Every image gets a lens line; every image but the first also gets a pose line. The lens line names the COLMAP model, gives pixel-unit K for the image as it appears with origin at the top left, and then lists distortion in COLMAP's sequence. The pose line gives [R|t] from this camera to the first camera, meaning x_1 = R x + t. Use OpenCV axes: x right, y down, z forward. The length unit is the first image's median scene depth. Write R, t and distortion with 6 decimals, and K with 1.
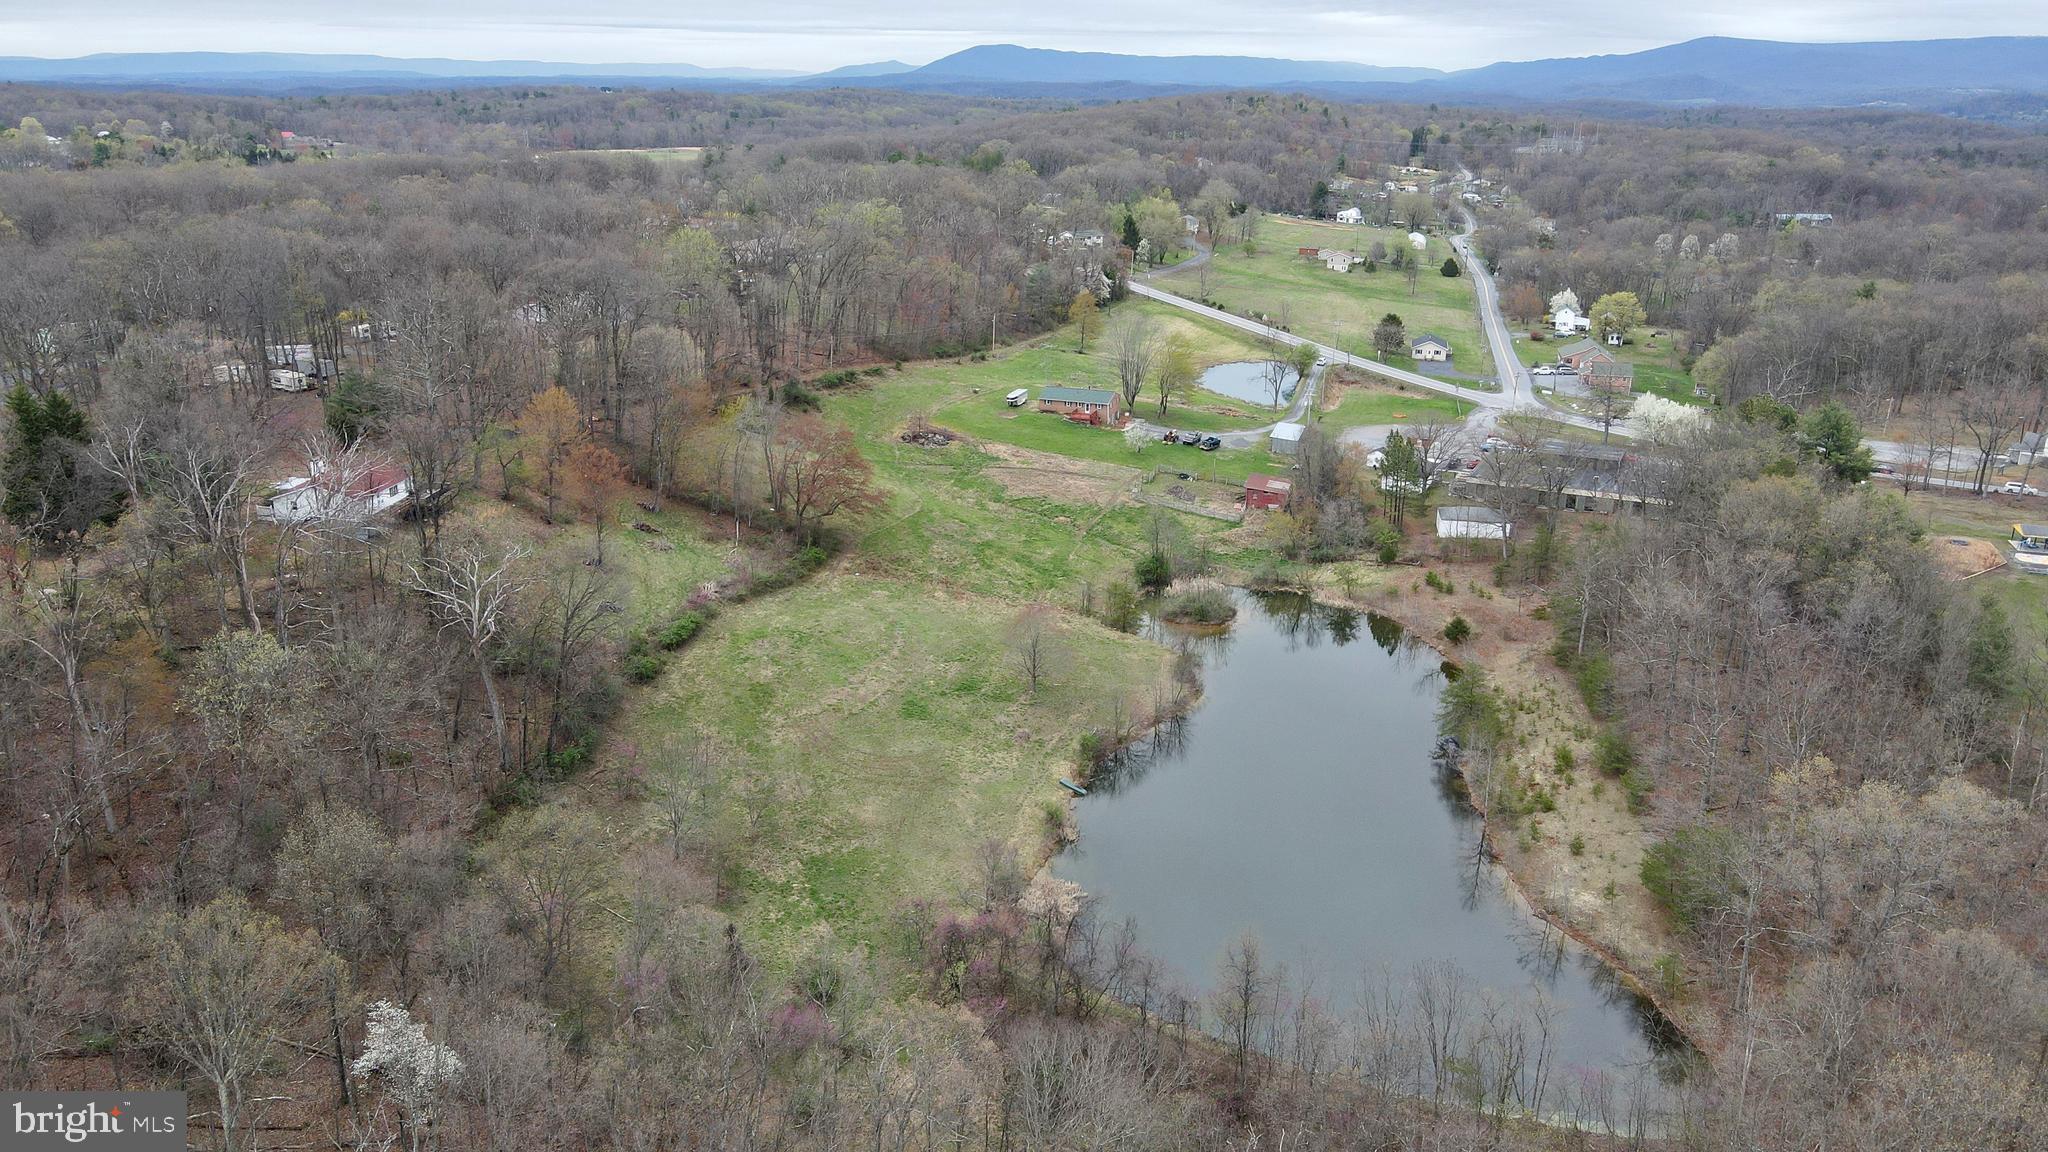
lens RADIAL K [[1521.9, 0, 1019.6], [0, 1521.9, 614.5], [0, 0, 1]] dist [-0.000085, 0.023621]
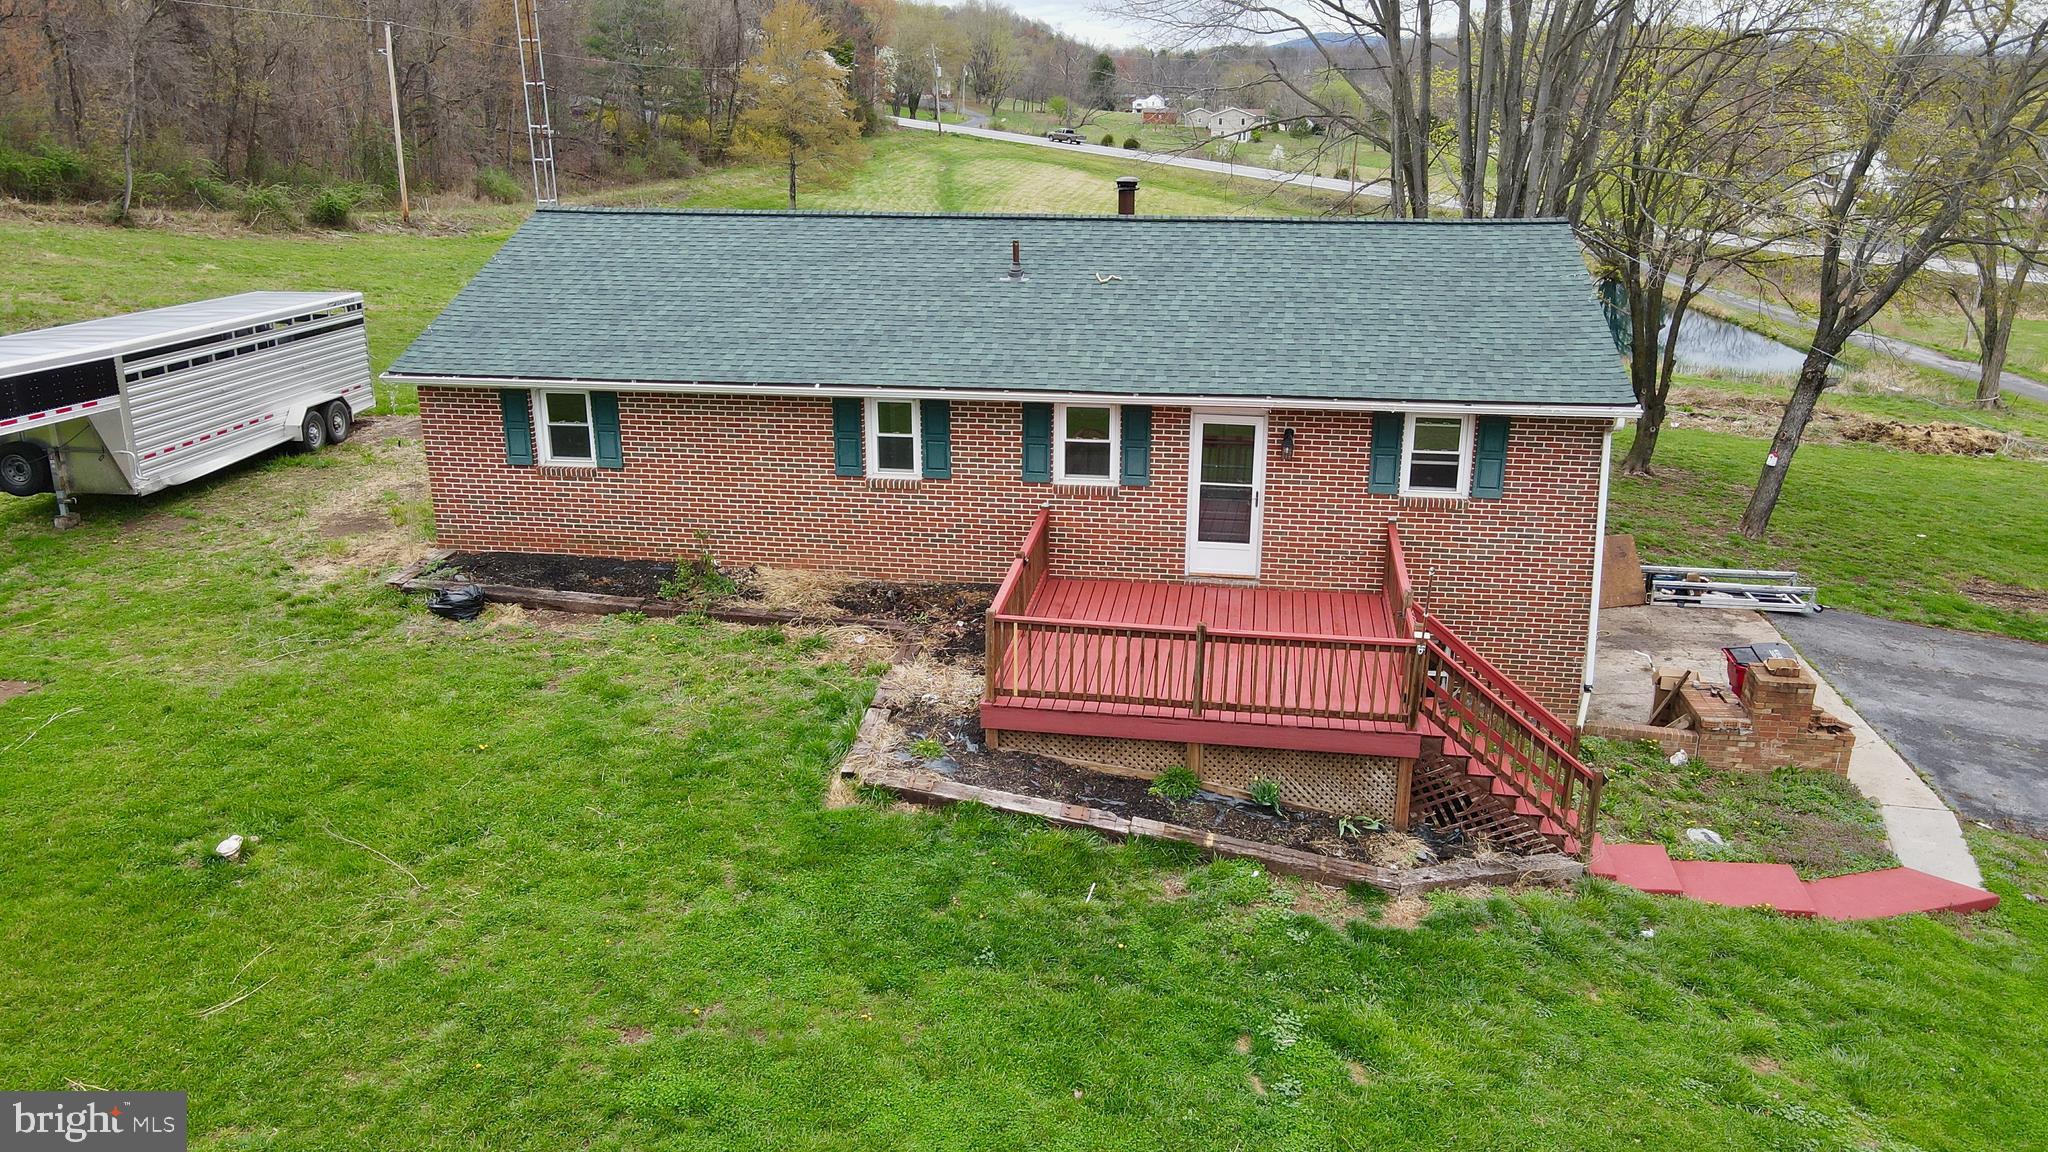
lens RADIAL K [[1521.9, 0, 1019.6], [0, 1521.9, 614.5], [0, 0, 1]] dist [-0.000085, 0.023621]
pose [[0.975385, -0.079549, 0.205659, 0.017647], [0.080042, 0.996774, 0.005934, -0.097286], [-0.205468, 0.010674, 0.978606, 0.695188]]
